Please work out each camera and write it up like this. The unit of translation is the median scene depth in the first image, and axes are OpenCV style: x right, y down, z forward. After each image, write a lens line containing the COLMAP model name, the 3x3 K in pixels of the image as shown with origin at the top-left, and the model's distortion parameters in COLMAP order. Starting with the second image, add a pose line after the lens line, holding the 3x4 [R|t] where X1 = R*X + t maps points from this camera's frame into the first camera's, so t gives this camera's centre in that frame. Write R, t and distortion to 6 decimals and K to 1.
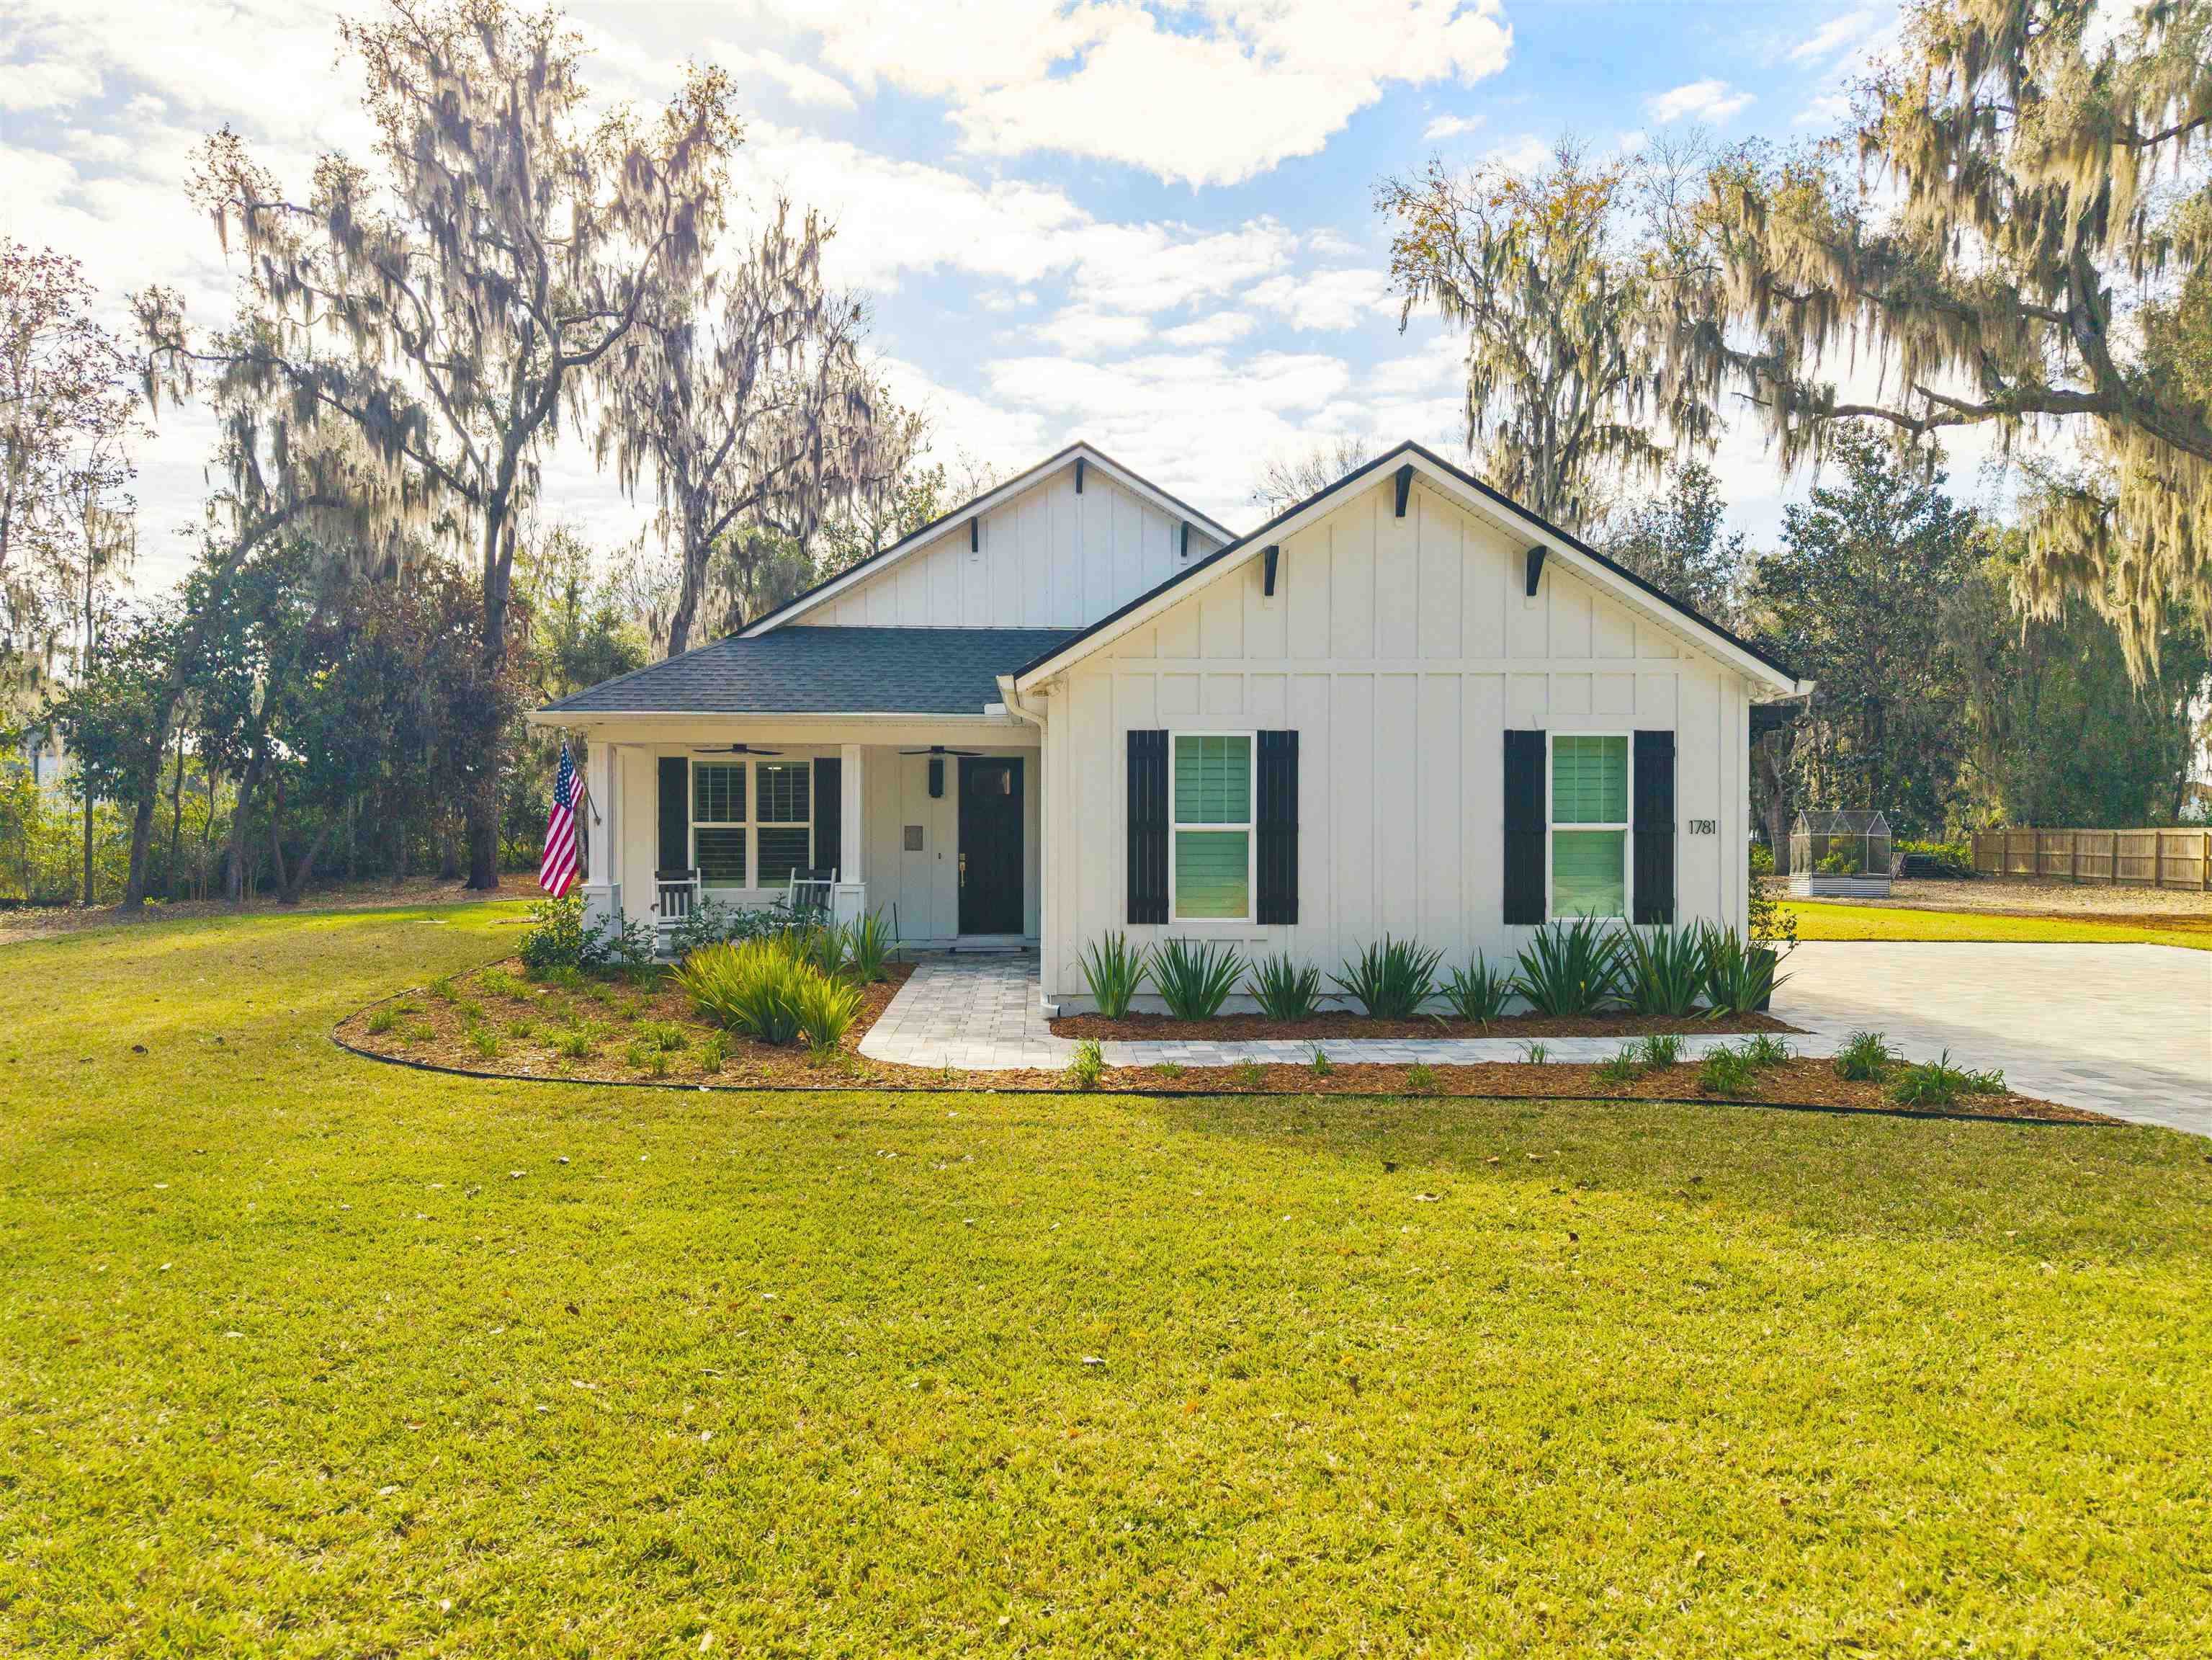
lens RADIAL K [[1473.2, 0, 1106.5], [0, 1473.2, 805.9], [0, 0, 1]] dist [0.065511, -0.076718]
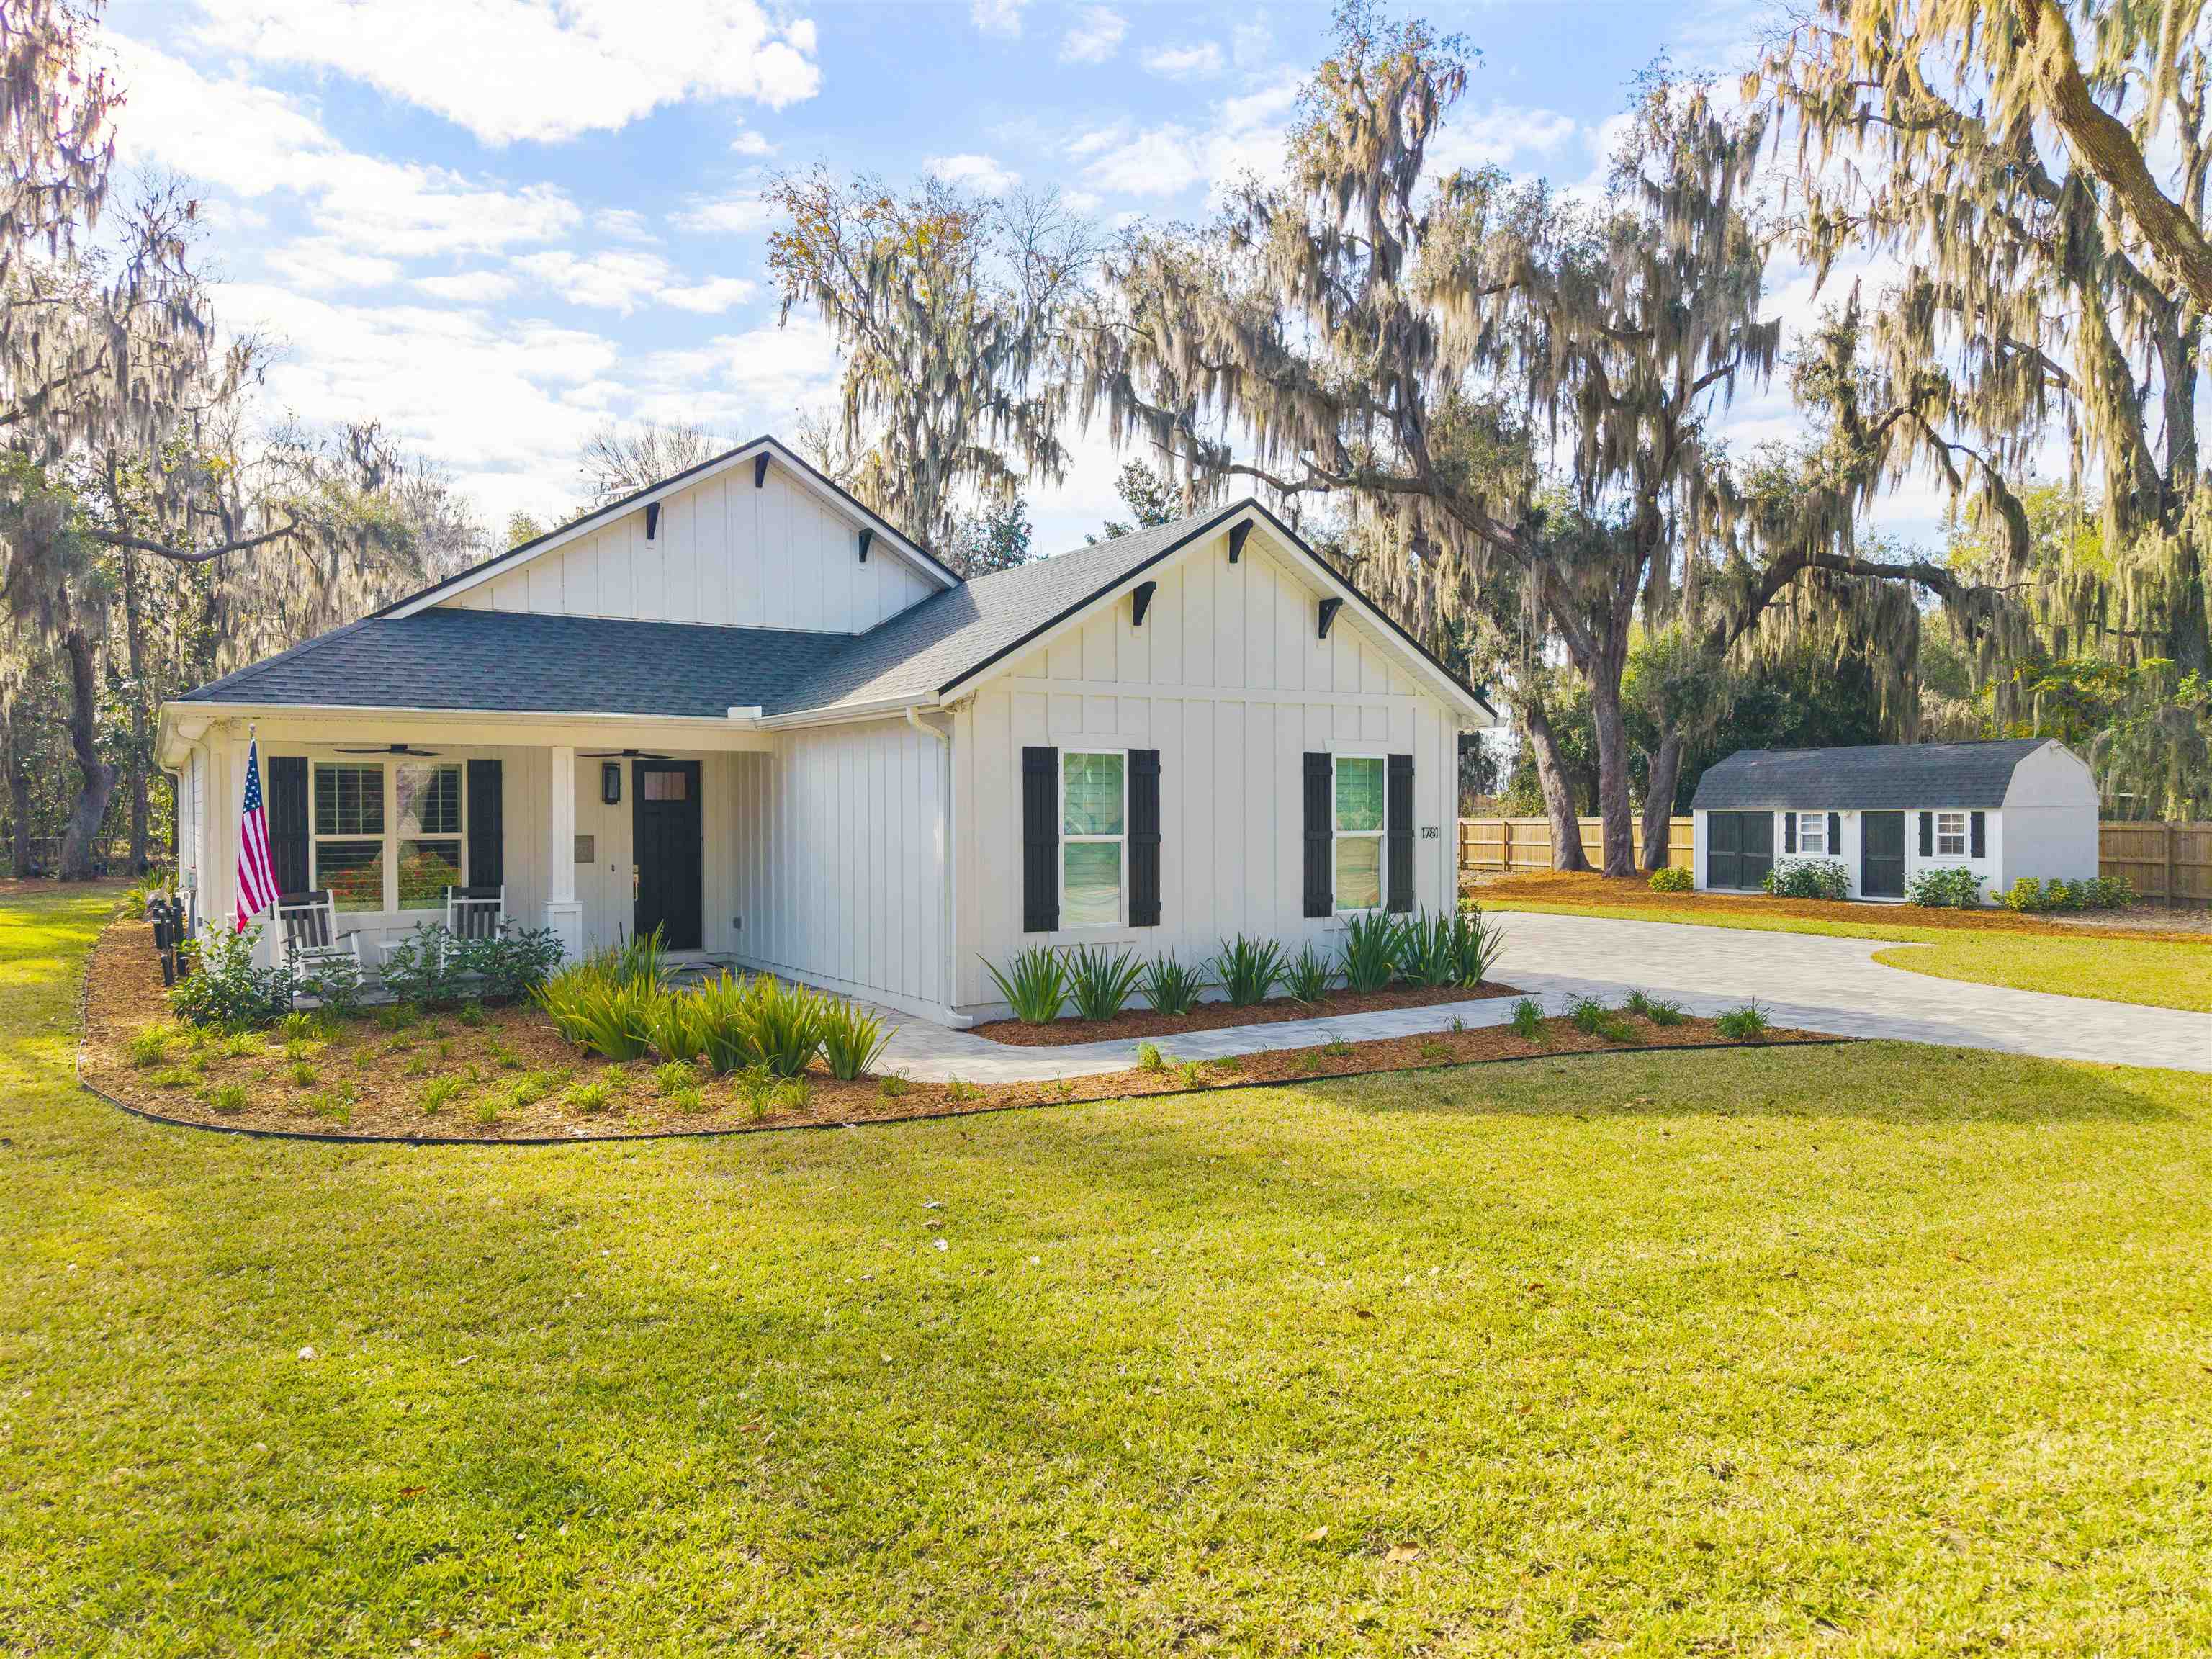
lens RADIAL K [[1493.5, 0, 1106.0], [0, 1493.5, 829.5], [0, 0, 1]] dist [0.006578, -0.005369]
pose [[0.867396, -0.010706, 0.497503, -0.309779], [-0.000229, 0.999760, 0.021914, -0.010766], [-0.497618, -0.019122, 0.867185, 0.038766]]
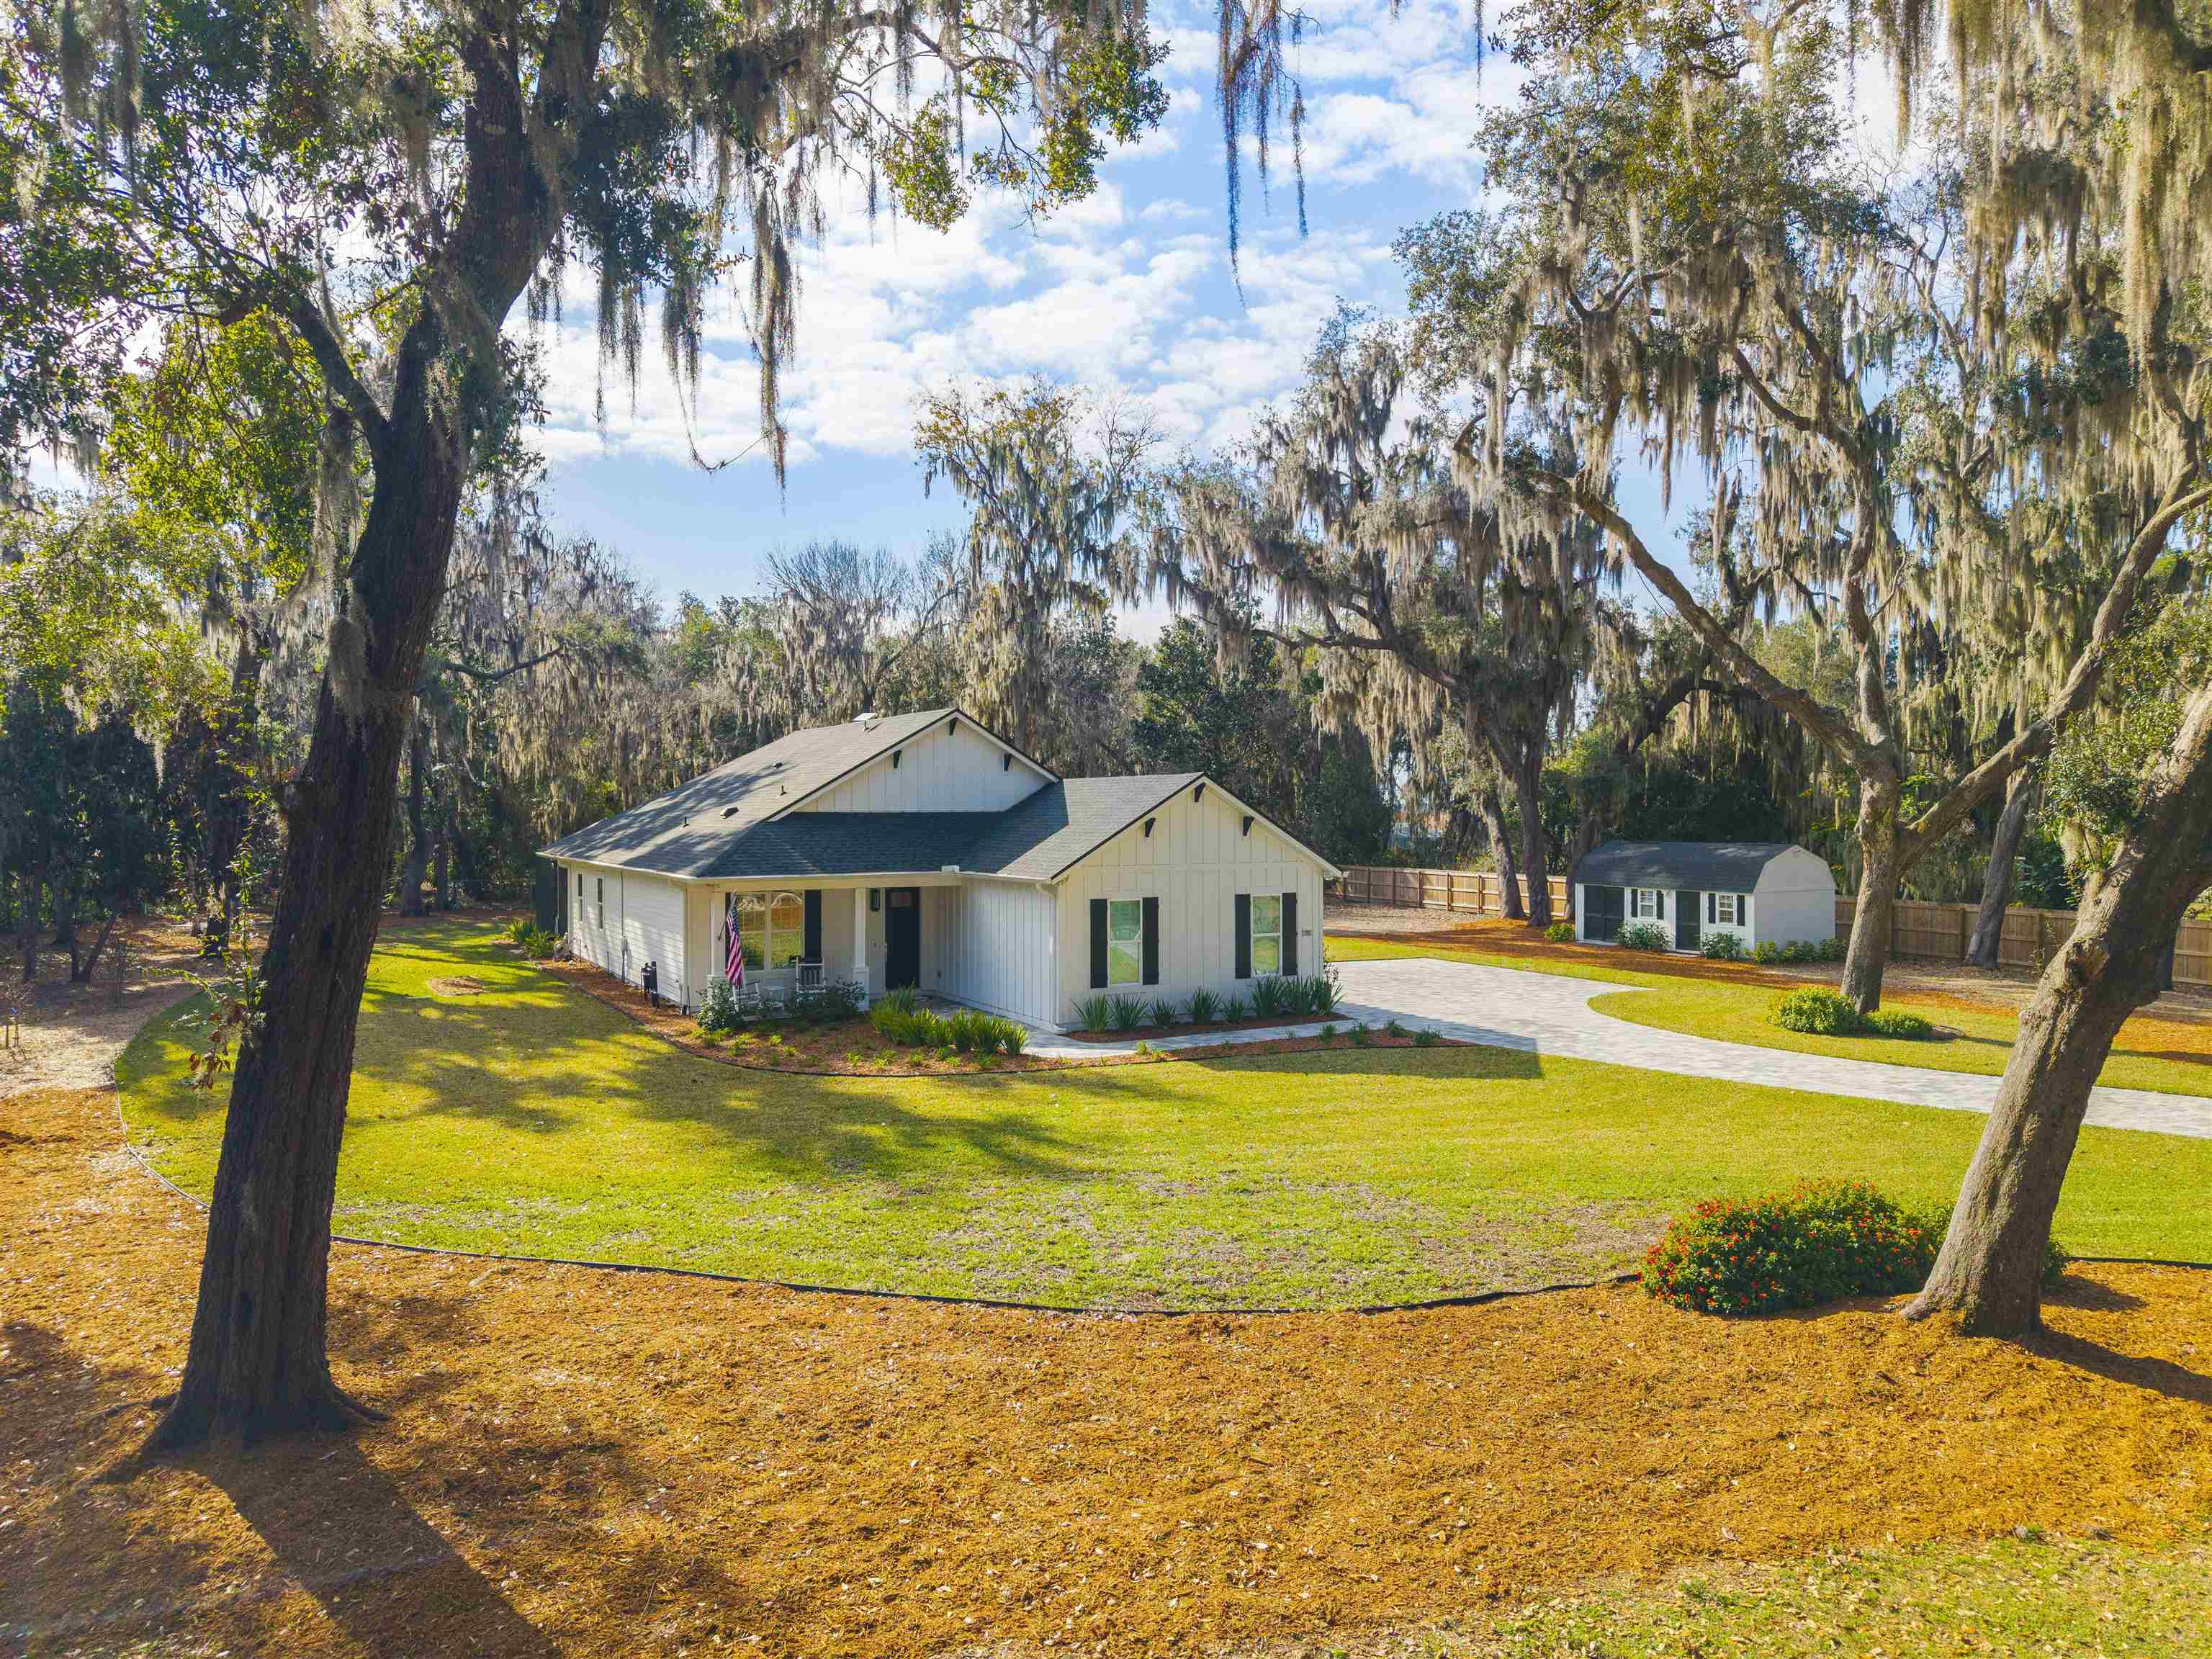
lens RADIAL K [[1483.7, 0, 1107.9], [0, 1483.7, 796.7], [0, 0, 1]] dist [0.002498, -0.000957]
pose [[0.896369, 0.003395, 0.443295, -0.632141], [-0.001925, 0.999991, -0.003767, -0.132128], [-0.443304, 0.002524, 0.896368, -0.661345]]
